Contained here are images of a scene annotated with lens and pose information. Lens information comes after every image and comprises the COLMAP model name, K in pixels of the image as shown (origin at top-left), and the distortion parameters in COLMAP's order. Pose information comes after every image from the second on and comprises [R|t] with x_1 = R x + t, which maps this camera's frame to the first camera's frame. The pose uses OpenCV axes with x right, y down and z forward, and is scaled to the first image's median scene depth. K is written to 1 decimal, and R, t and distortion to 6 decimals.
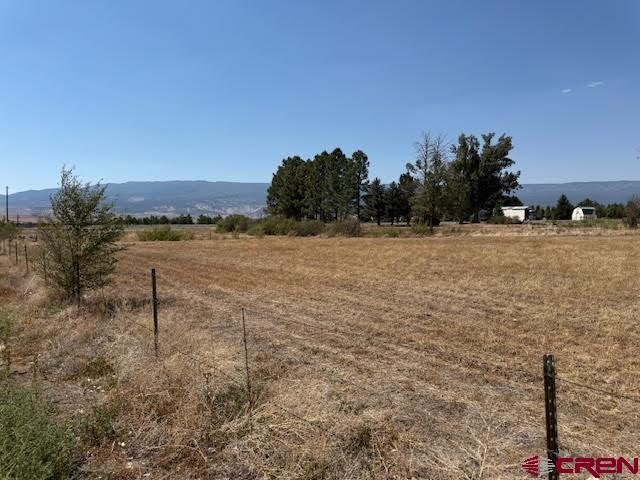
lens RADIAL K [[449.5, 0, 320.0], [0, 449.5, 240.0], [0, 0, 1]] dist [0.095825, -0.131055]
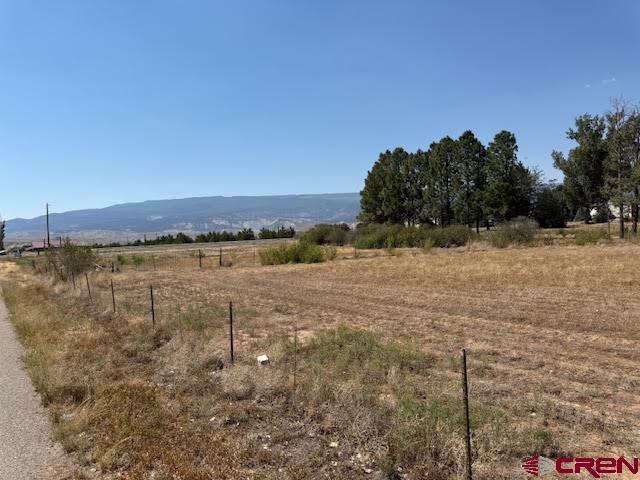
lens RADIAL K [[449.5, 0, 320.0], [0, 449.5, 240.0], [0, 0, 1]] dist [0.095825, -0.131055]
pose [[0.998667, -0.043450, -0.027848, -0.183332], [0.042780, 0.998791, -0.024220, -0.009355], [0.028867, 0.022996, 0.999319, 0.203828]]
